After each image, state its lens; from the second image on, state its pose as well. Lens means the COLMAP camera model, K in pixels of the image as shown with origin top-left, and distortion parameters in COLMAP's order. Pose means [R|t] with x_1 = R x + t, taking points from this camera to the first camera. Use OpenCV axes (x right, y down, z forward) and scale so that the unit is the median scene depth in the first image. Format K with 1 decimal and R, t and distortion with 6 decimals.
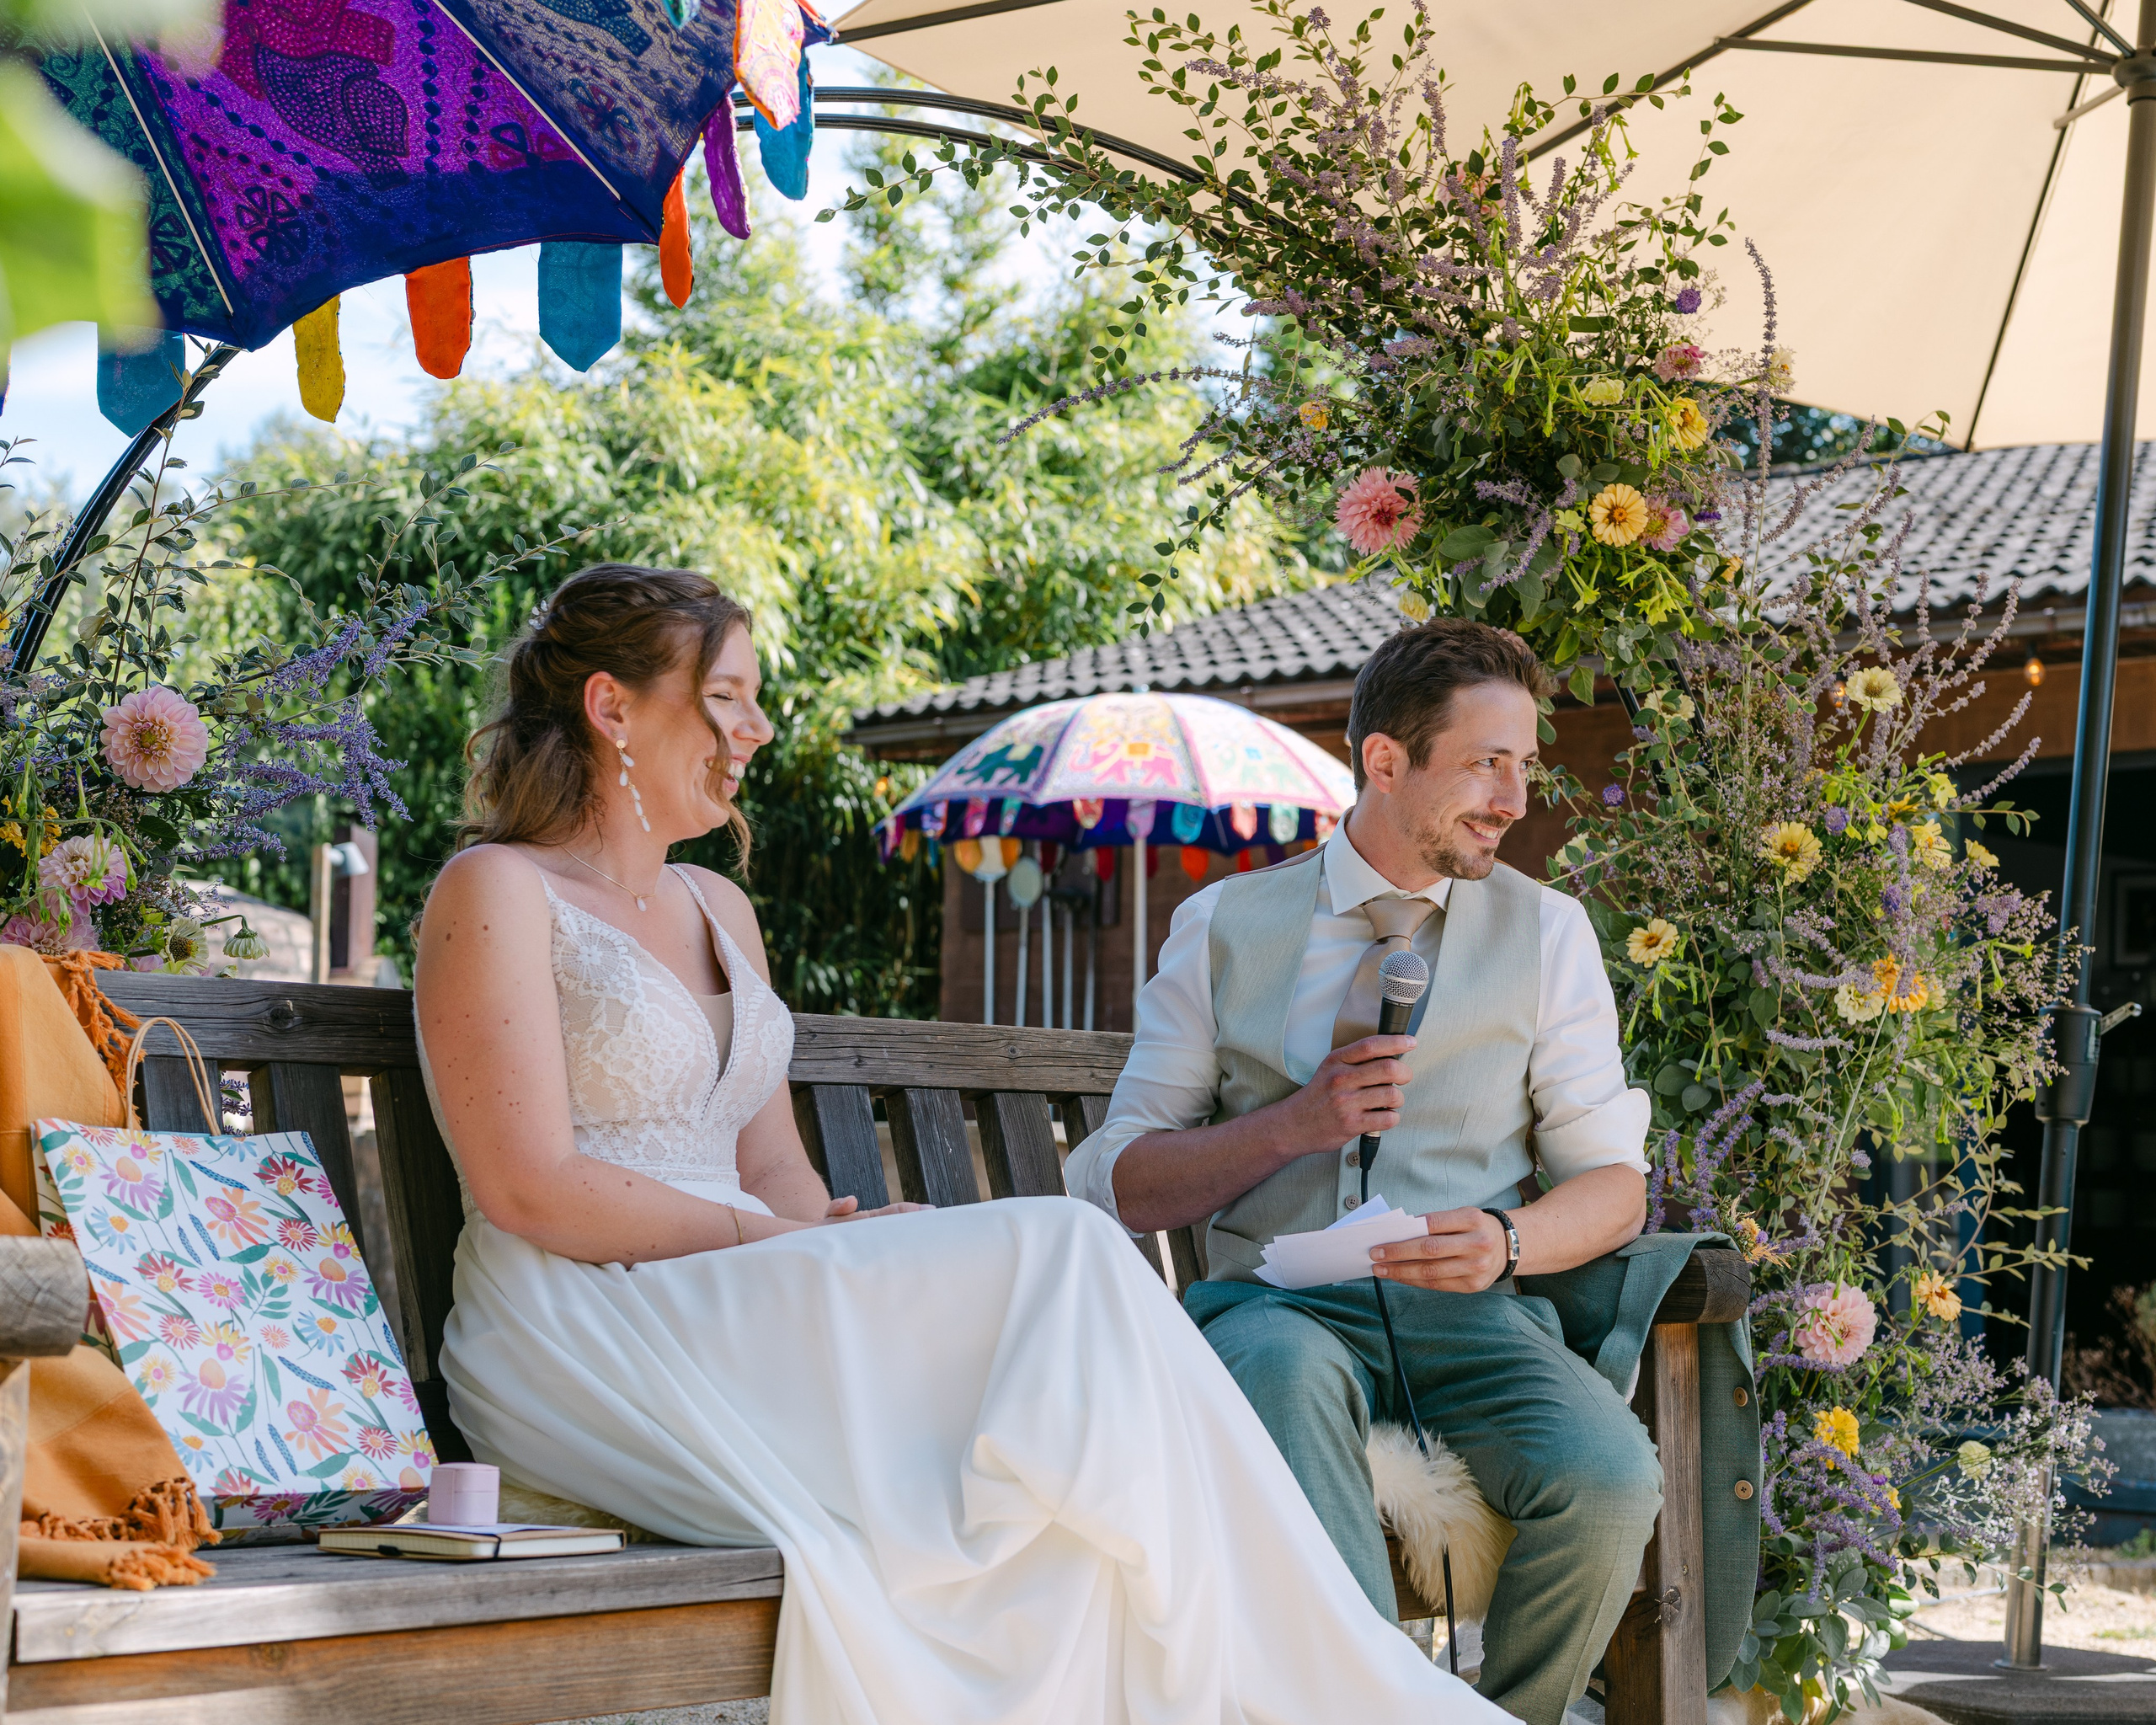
lens RADIAL K [[3529.7, 0, 1228.2], [0, 3529.7, 901.7], [0, 0, 1]] dist [0.039642, 0.000000]
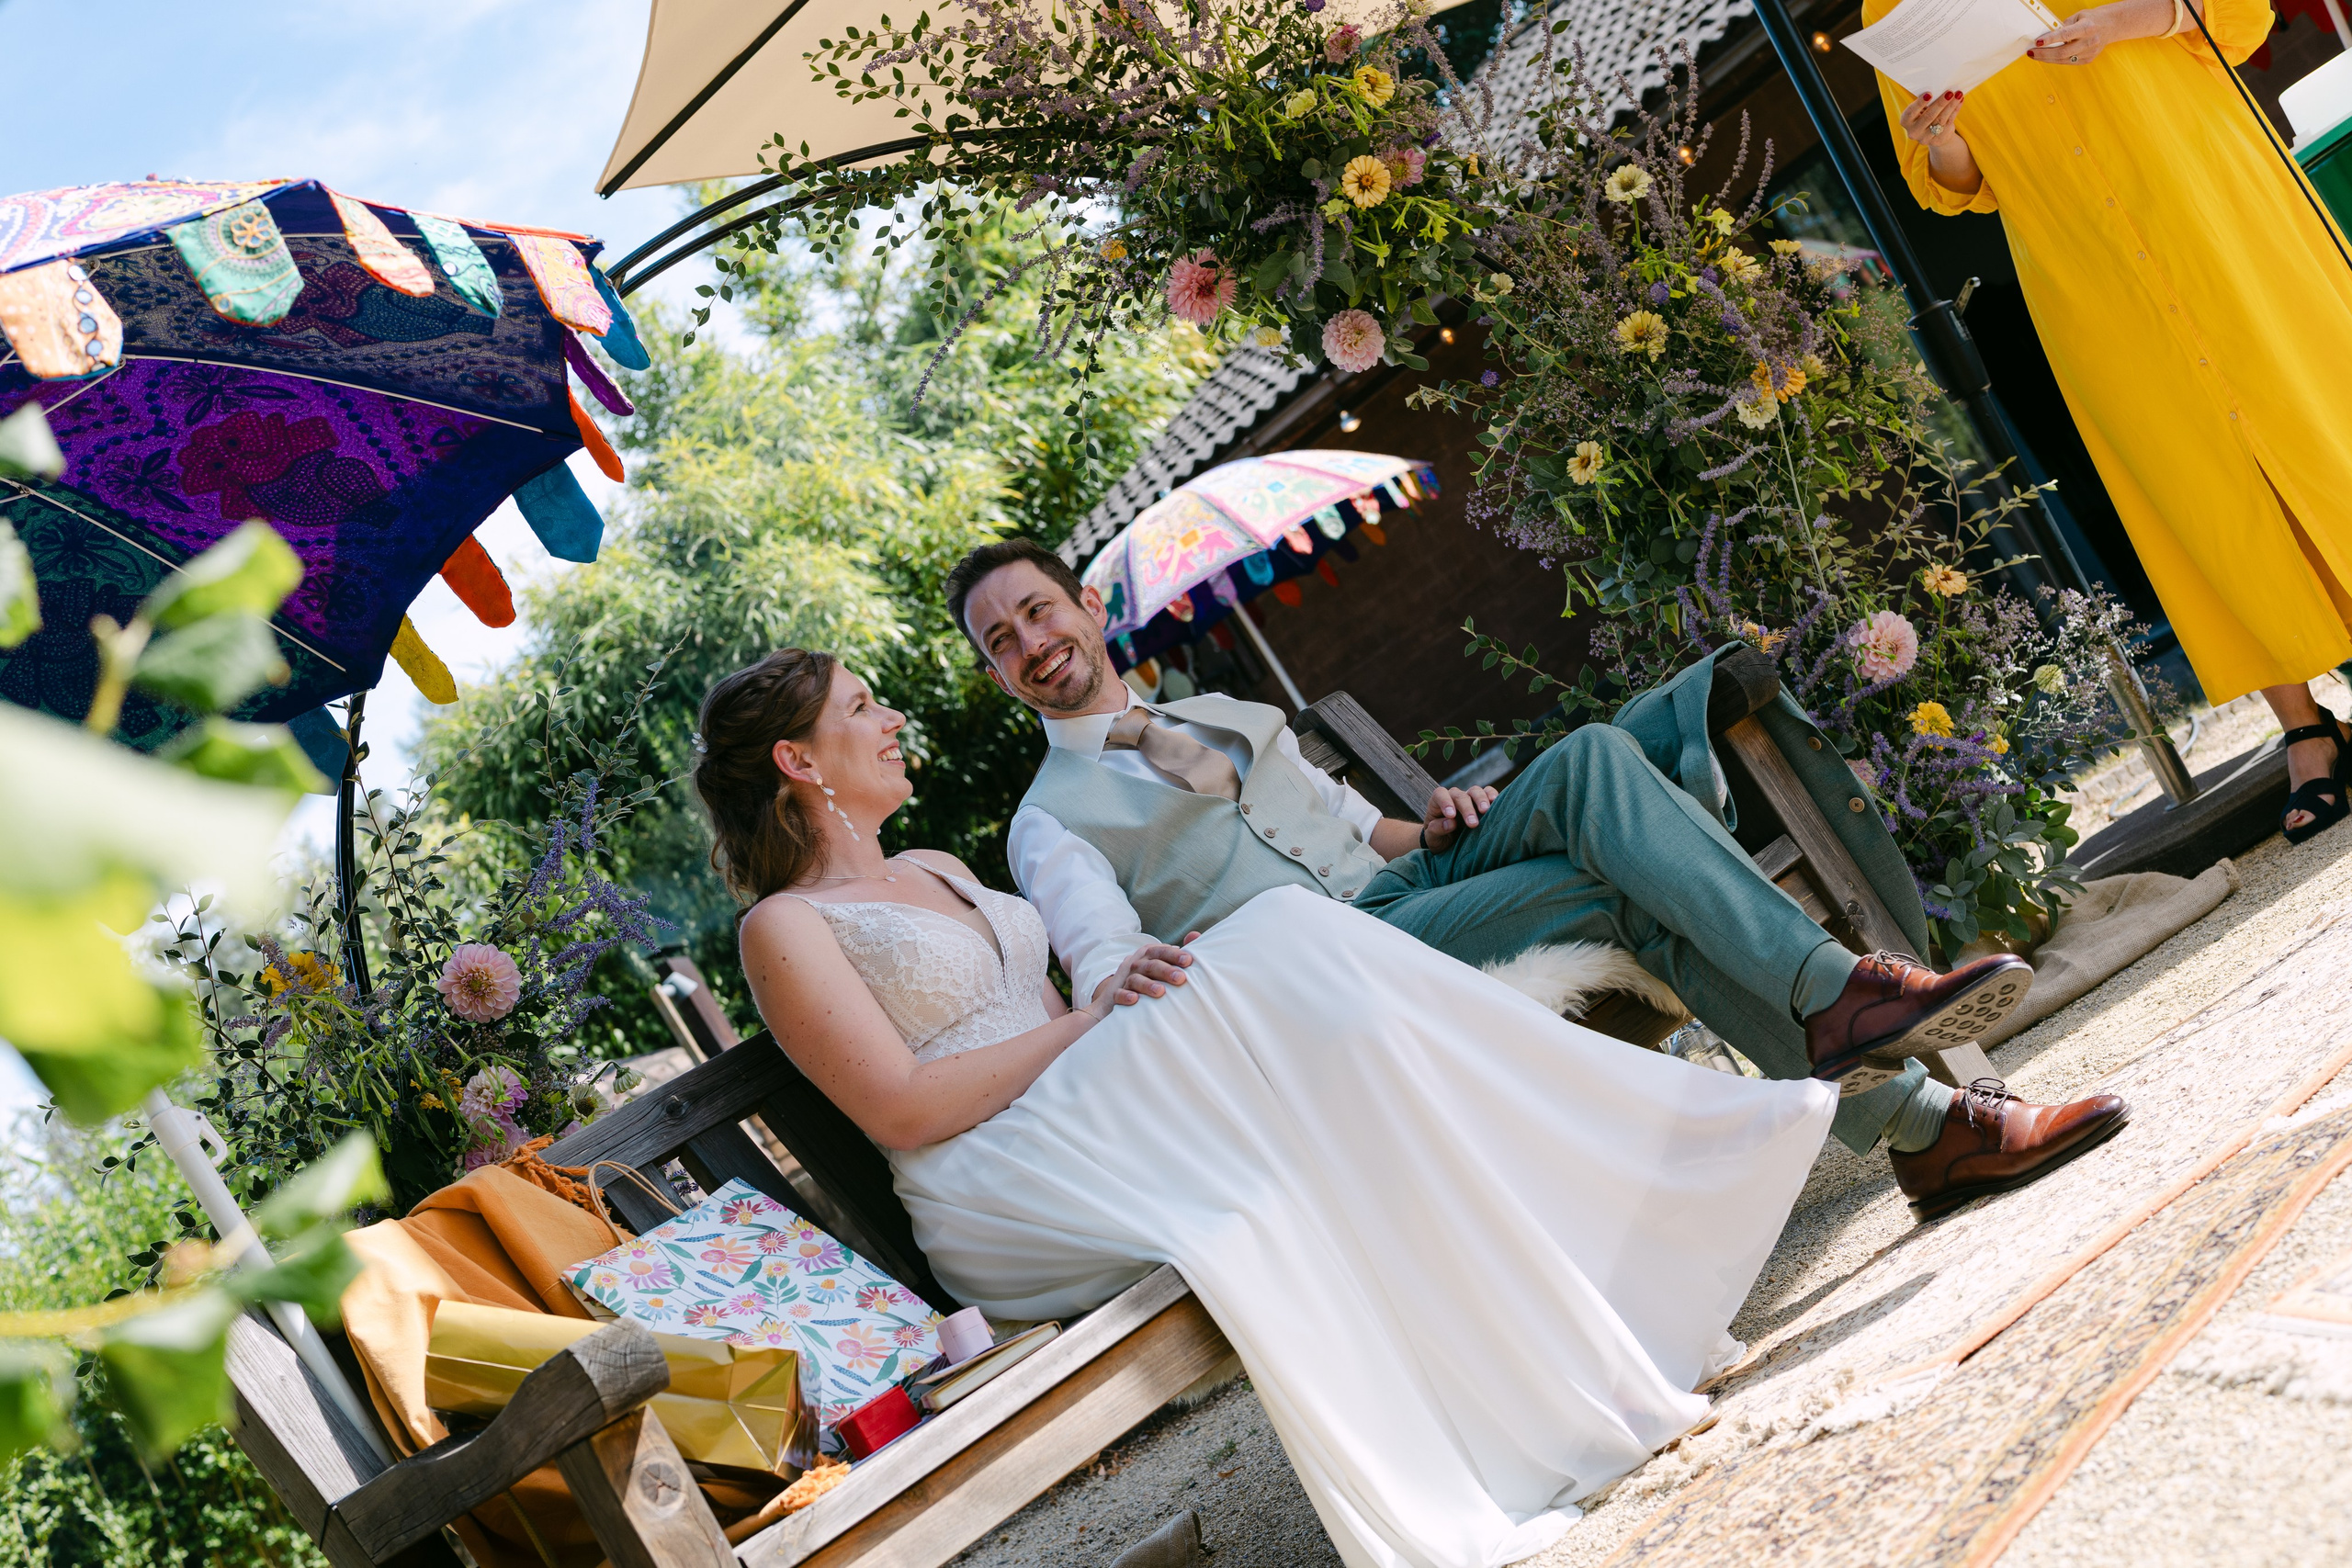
lens RADIAL K [[3197.3, 0, 1149.7], [0, 3197.3, 862.7], [0, 0, 1]] dist [0.039791, 0.000000]
pose [[0.836490, -0.538086, -0.103676, 0.036075], [0.543603, 0.838689, 0.033104, 0.009016], [0.069139, -0.084050, 0.994060, -0.109682]]
